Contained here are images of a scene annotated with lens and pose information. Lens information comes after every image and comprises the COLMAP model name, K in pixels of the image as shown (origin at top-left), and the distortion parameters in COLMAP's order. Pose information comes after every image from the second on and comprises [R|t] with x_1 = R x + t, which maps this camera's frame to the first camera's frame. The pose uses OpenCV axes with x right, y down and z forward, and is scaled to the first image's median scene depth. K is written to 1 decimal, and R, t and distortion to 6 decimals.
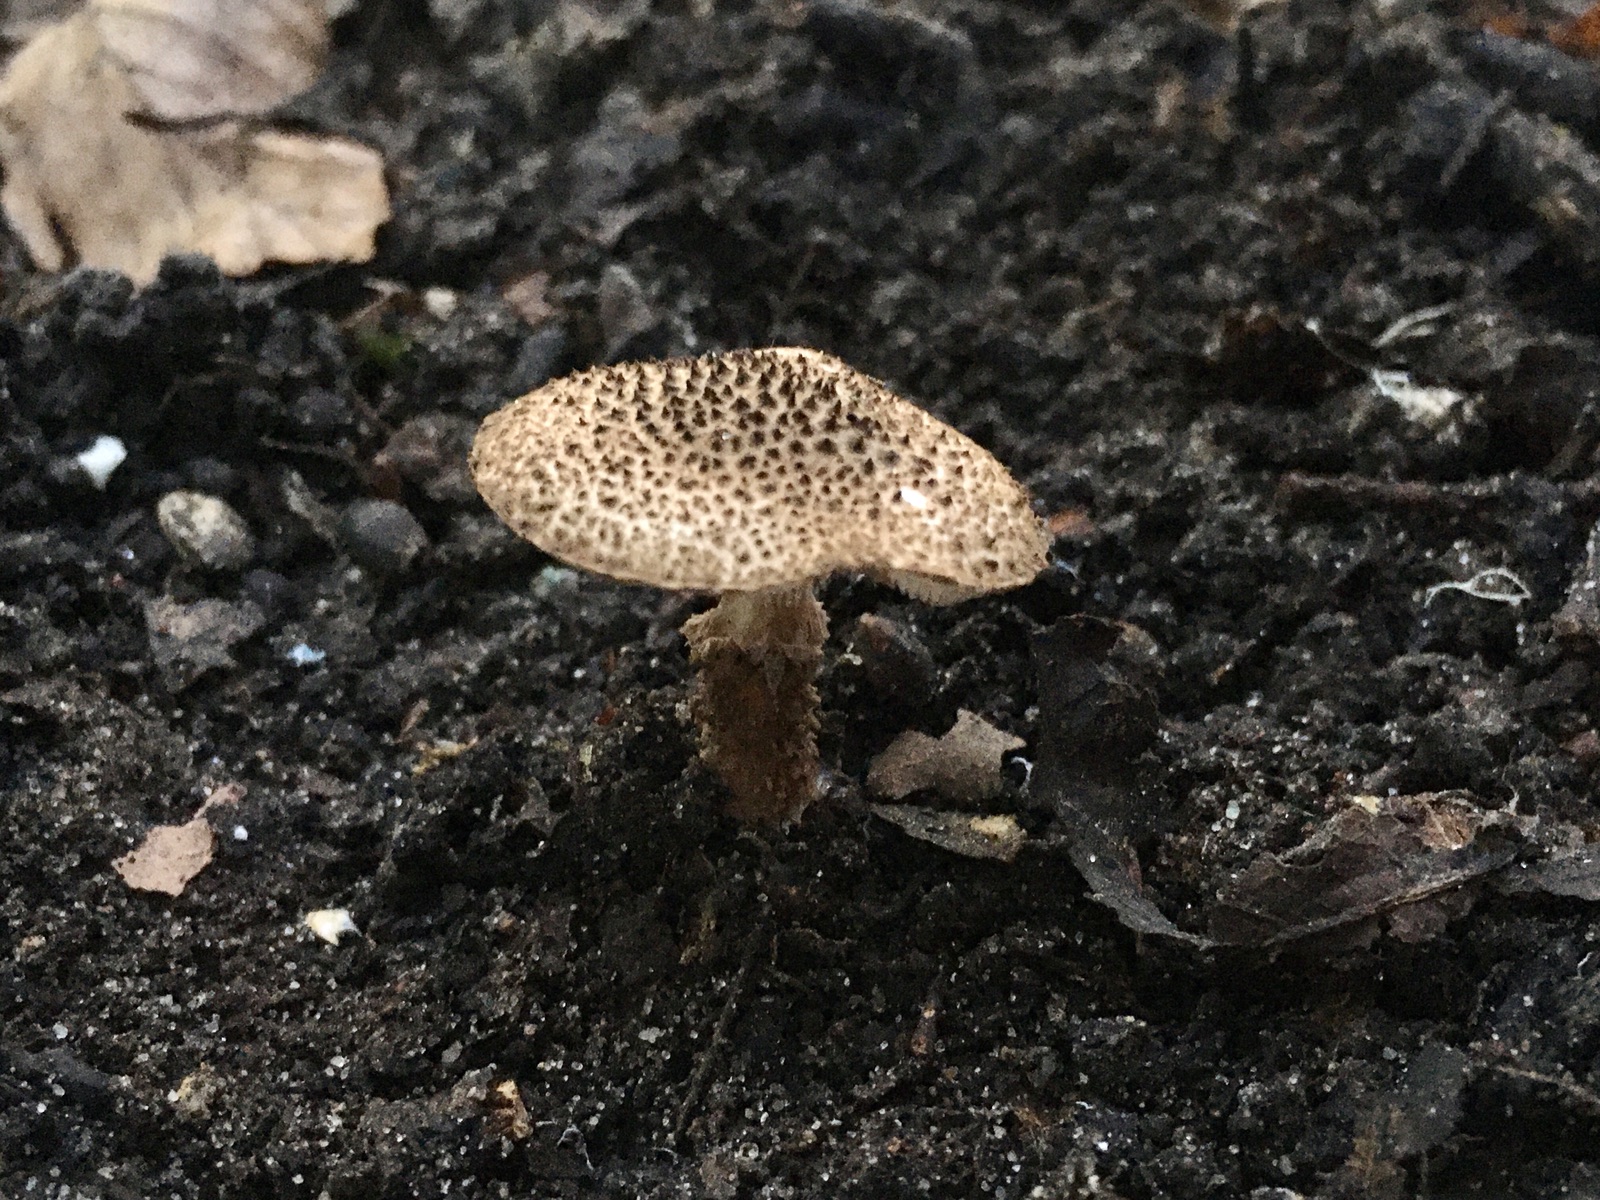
lens RADIAL K [[1951.7, 0, 795.5], [0, 1951.7, 598.8], [0, 0, 1]] dist [0.011582, 0.000000]
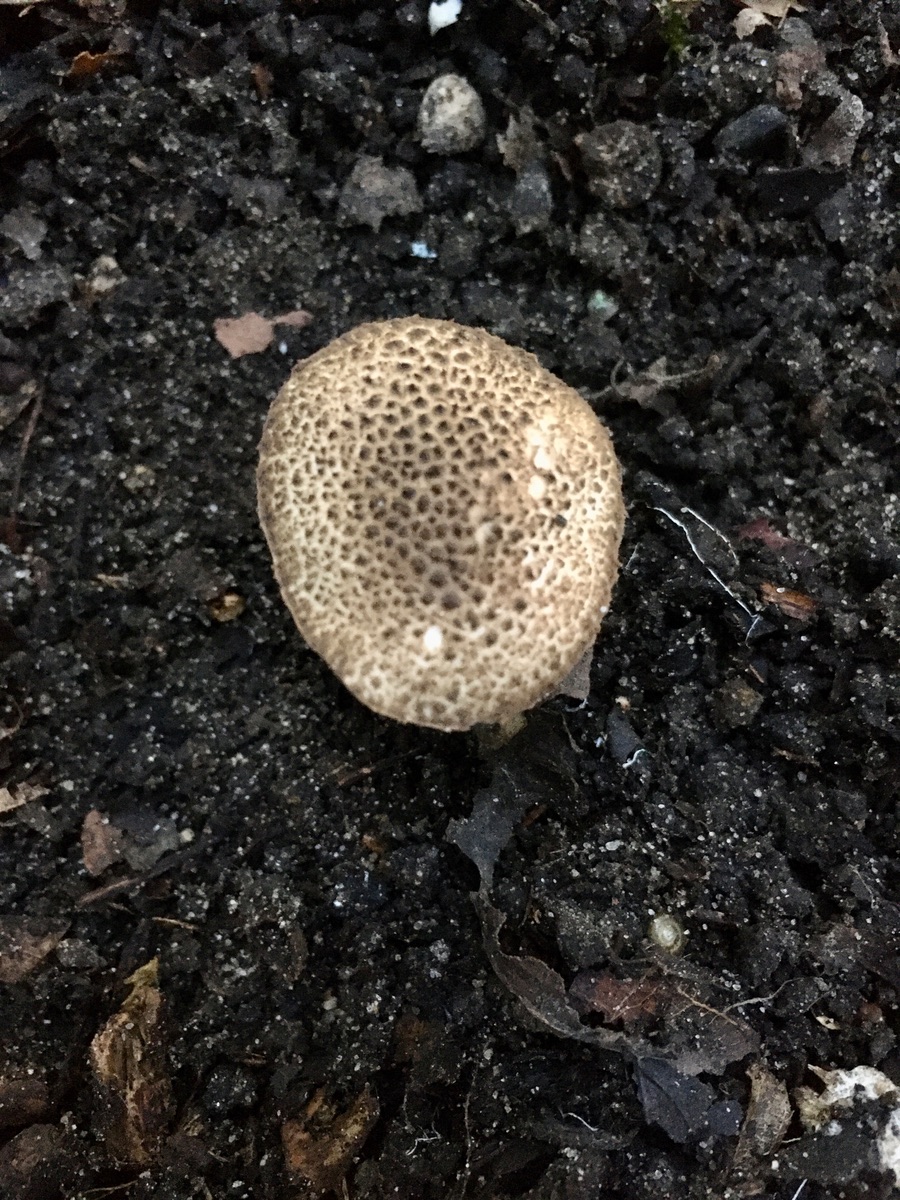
lens RADIAL K [[1058.8, 0, 452.5], [0, 1058.8, 605.3], [0, 0, 1]] dist [-0.008014, -0.002087]
pose [[0.583107, 0.783259, -0.215619, 0.212527], [-0.386014, 0.500665, 0.774808, -0.652215], [0.714828, -0.368564, 0.594290, 0.579476]]
